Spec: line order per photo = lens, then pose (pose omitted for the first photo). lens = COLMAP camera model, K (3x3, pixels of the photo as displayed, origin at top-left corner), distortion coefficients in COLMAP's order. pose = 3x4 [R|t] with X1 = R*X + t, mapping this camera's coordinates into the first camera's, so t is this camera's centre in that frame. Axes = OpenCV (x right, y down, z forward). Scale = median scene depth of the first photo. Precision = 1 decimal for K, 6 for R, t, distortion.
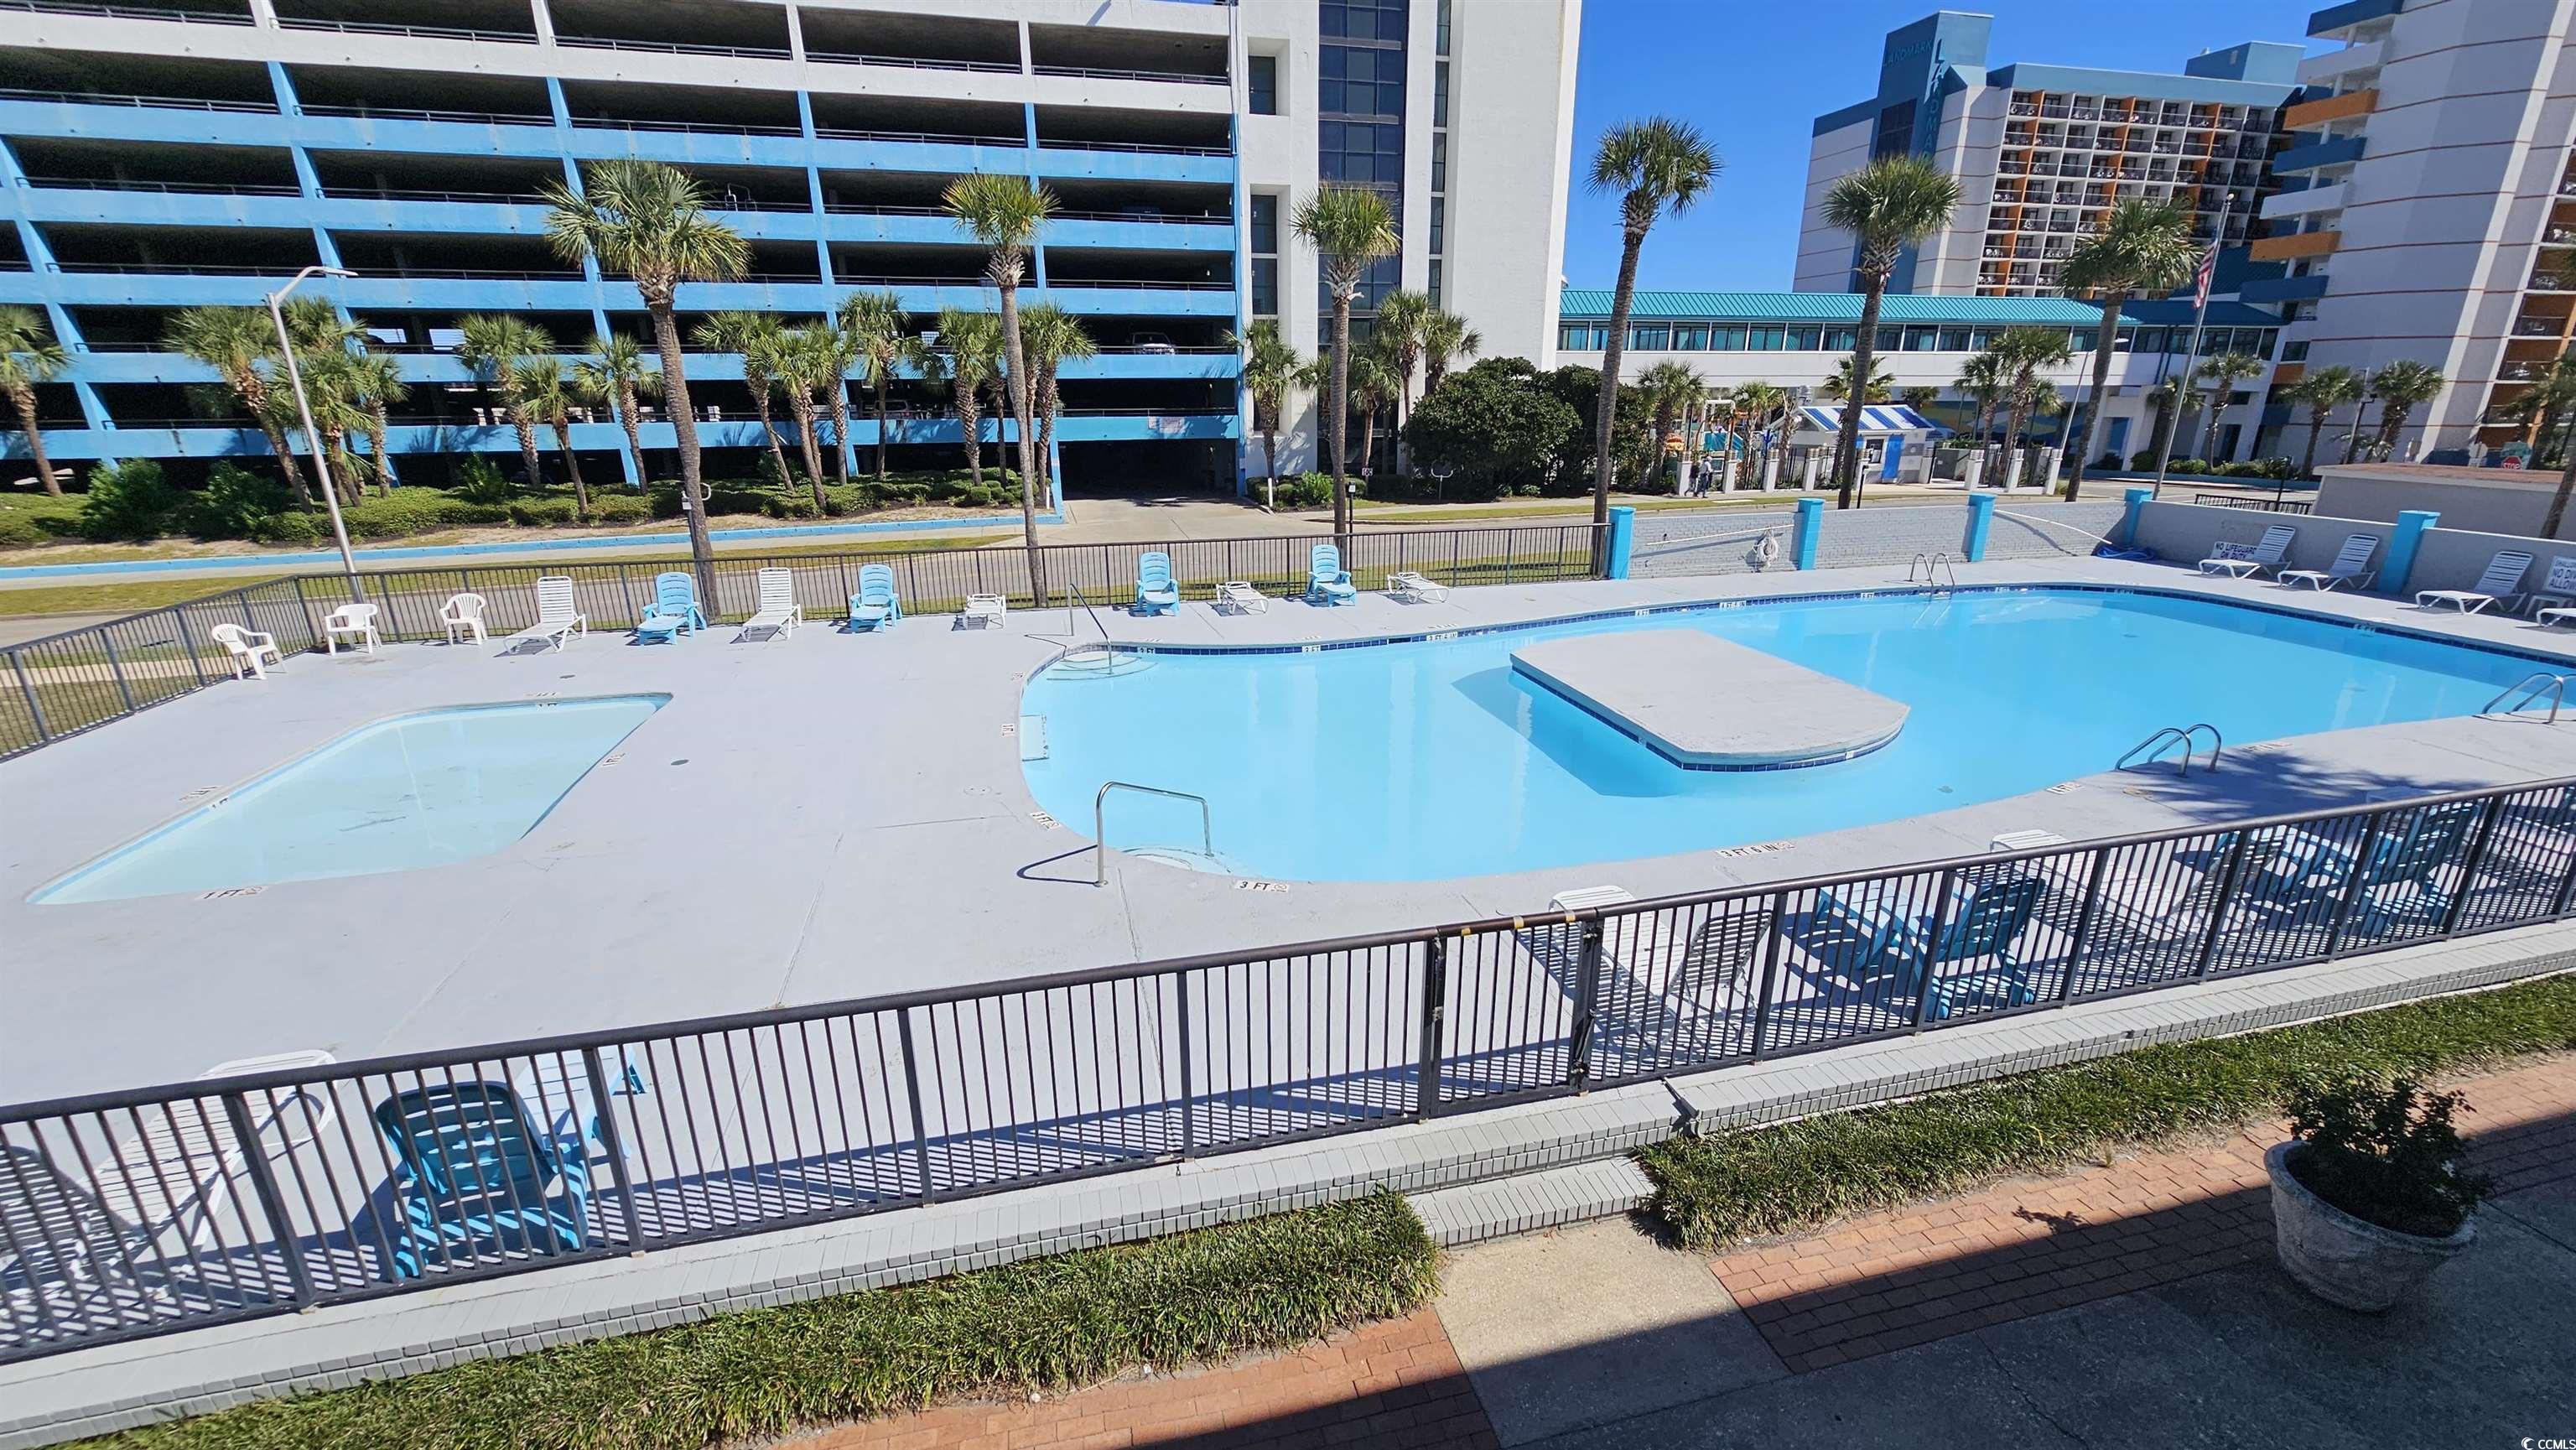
lens RADIAL K [[1049.5, 0, 1275.9], [0, 1049.5, 741.1], [0, 0, 1]] dist [-0.000638, -0.000290]
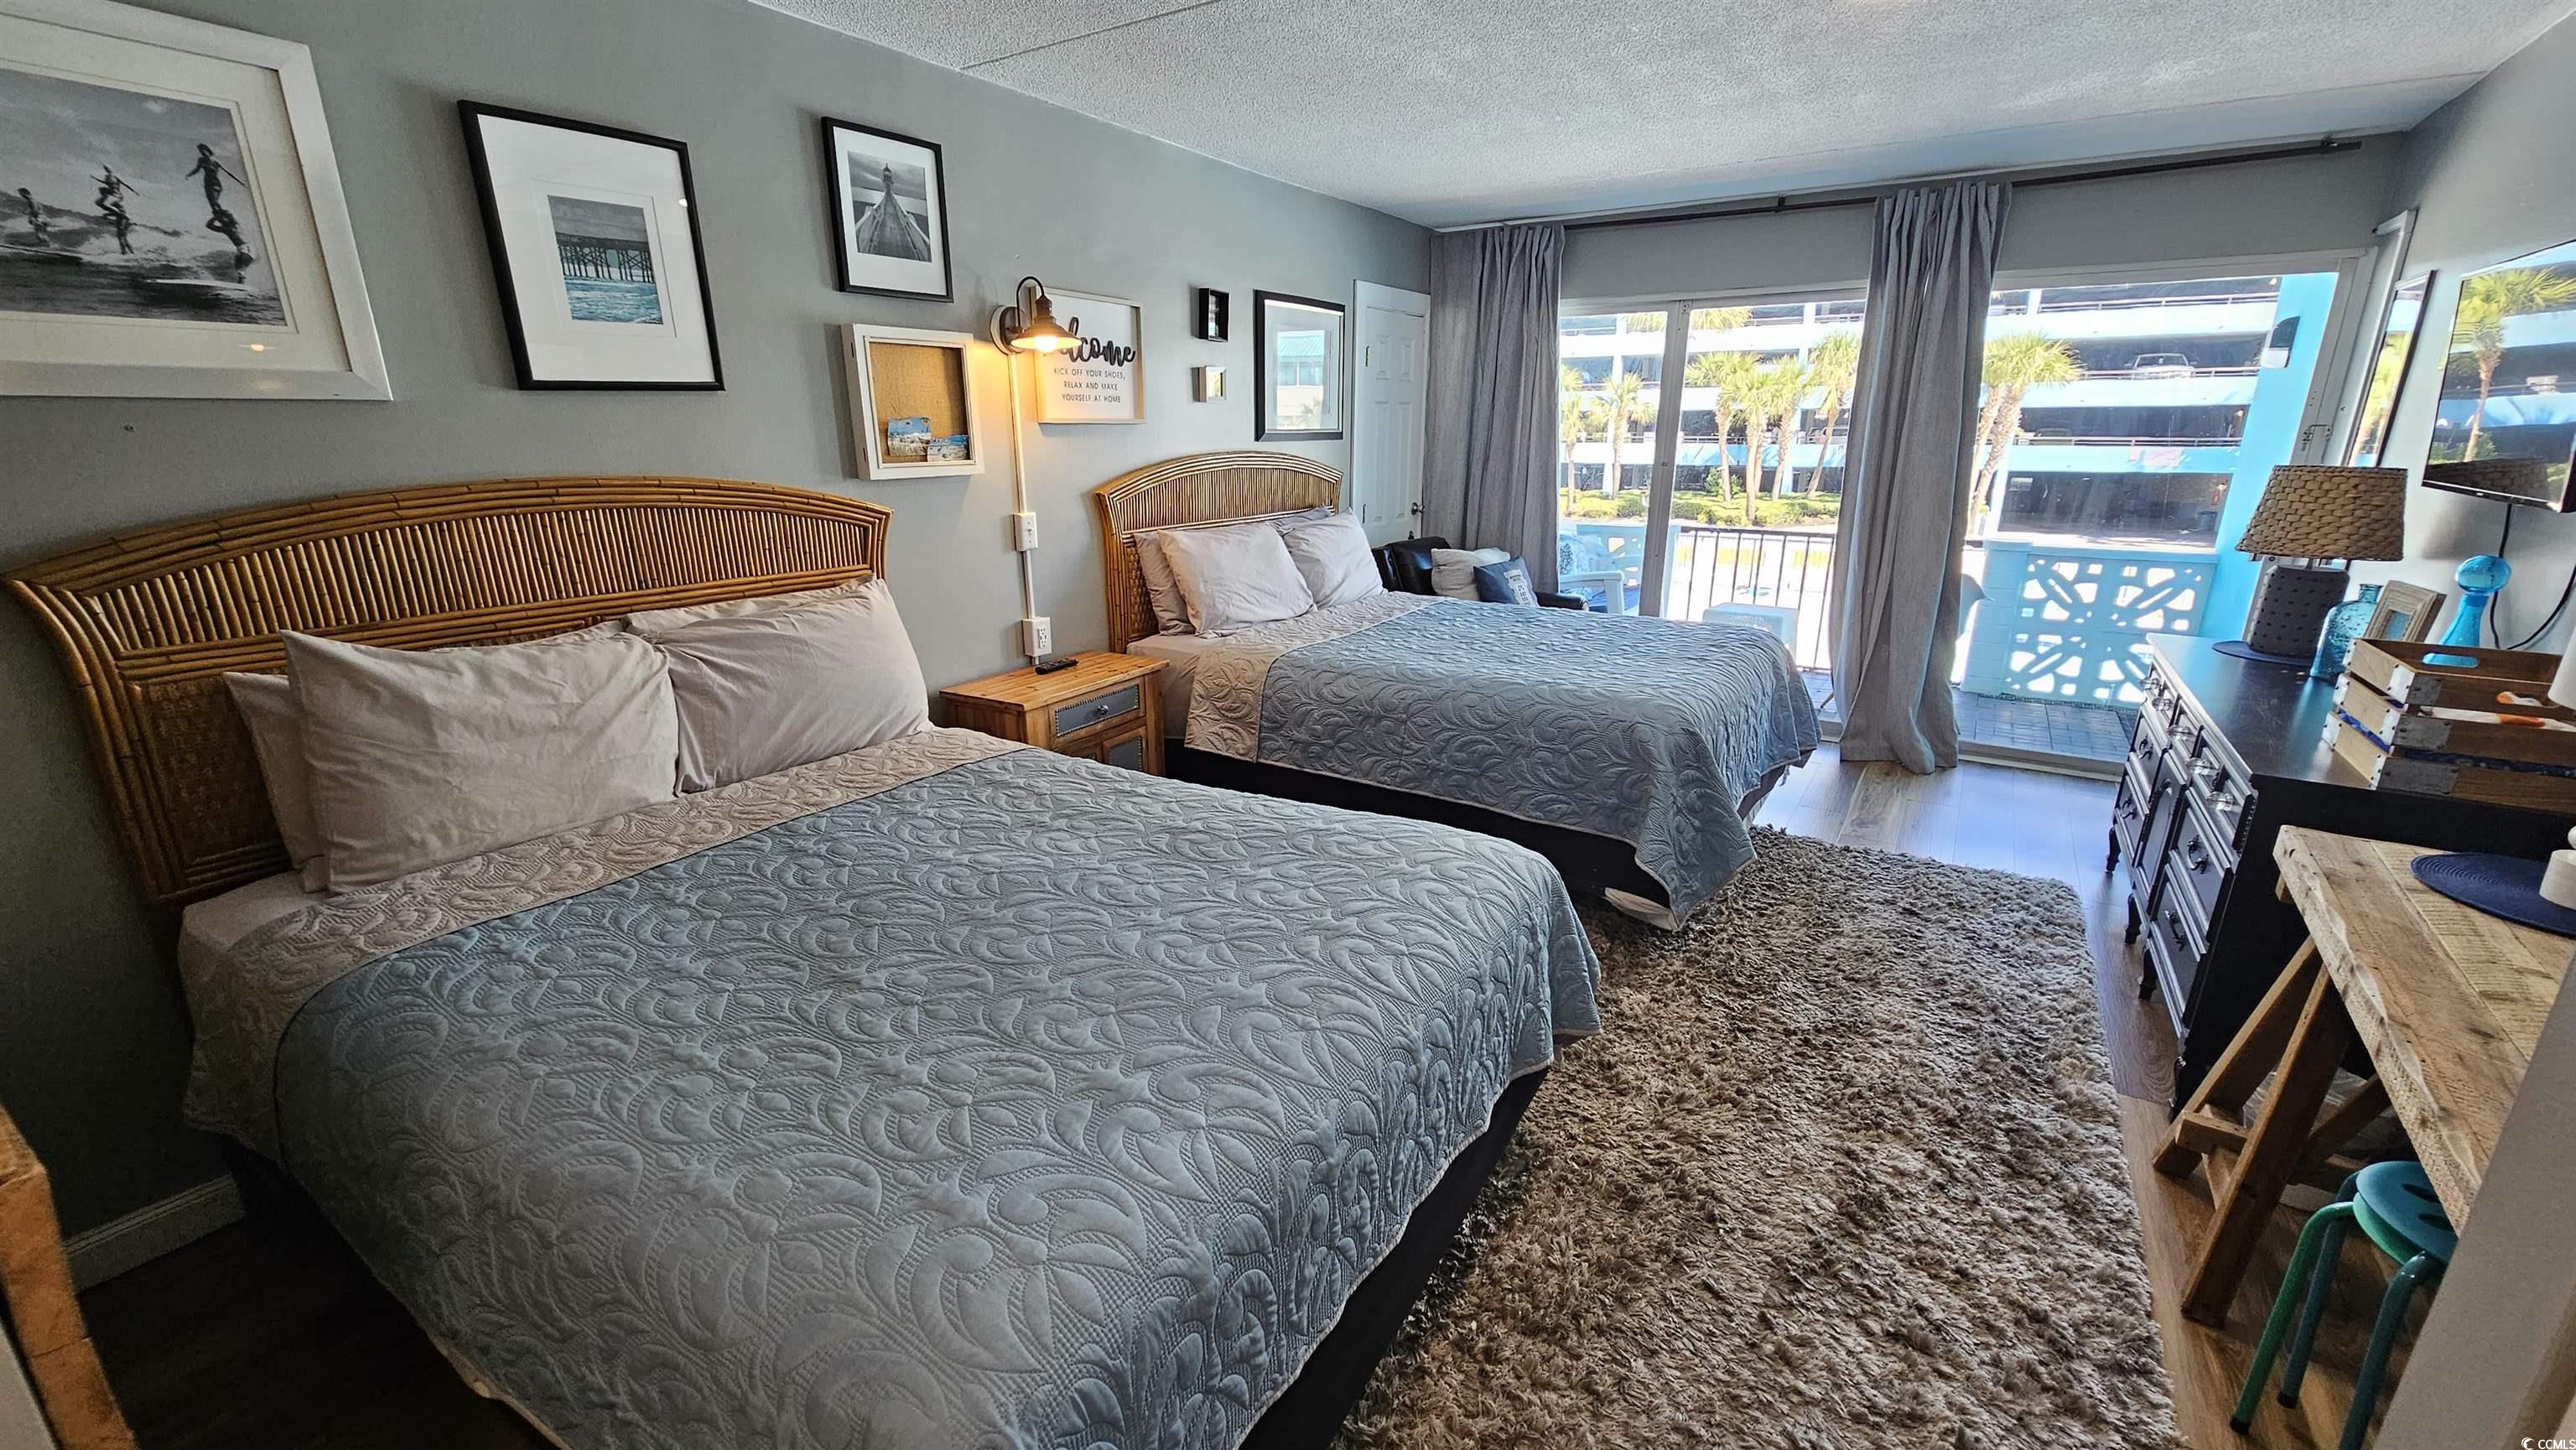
lens RADIAL K [[1049.5, 0, 1287.2], [0, 1049.5, 748.5], [0, 0, 1]] dist [-0.000638, -0.000290]
pose [[0.686949, 0.217871, -0.693277, 0.077005], [-0.231710, 0.969874, 0.075199, 0.055994], [0.688775, 0.108982, 0.716737, -0.158058]]
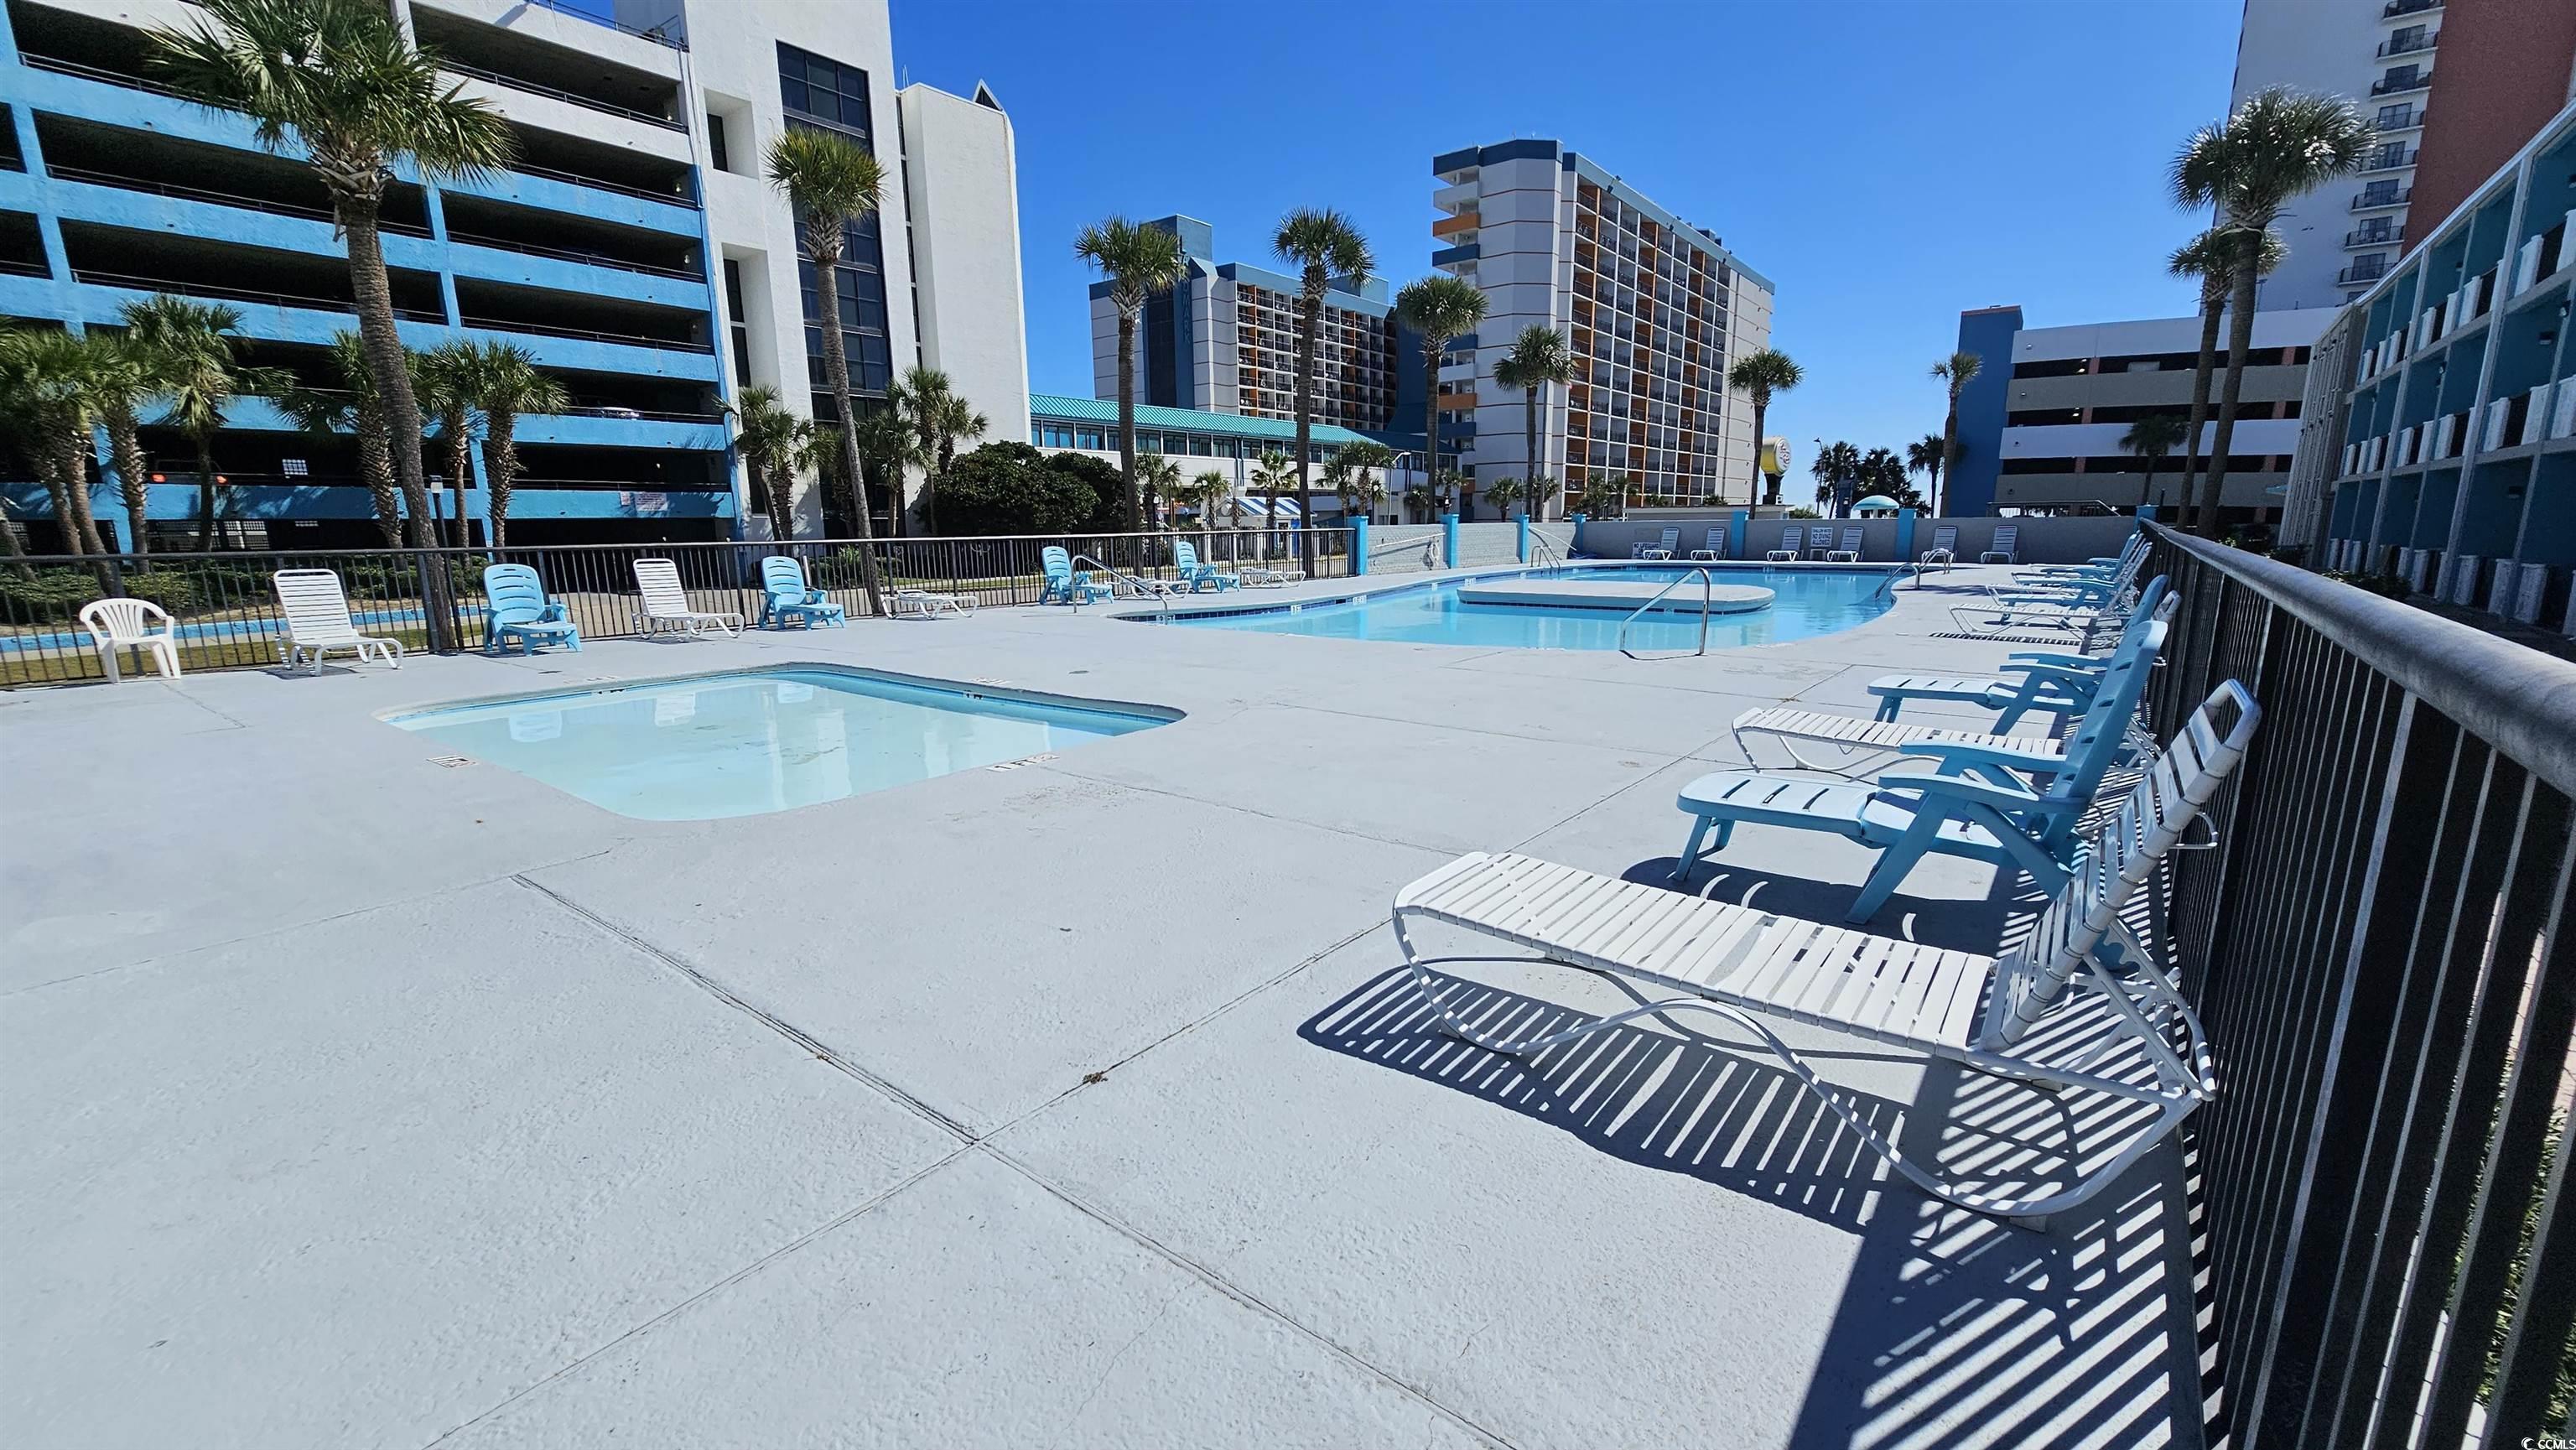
lens RADIAL K [[1049.5, 0, 1277.0], [0, 1049.5, 748.6], [0, 0, 1]] dist [-0.000638, -0.000290]
pose [[0.787195, -0.131723, 0.602473, -0.288013], [0.202177, 0.978055, -0.050328, 0.045908], [-0.582622, 0.161424, 0.796551, 0.078649]]
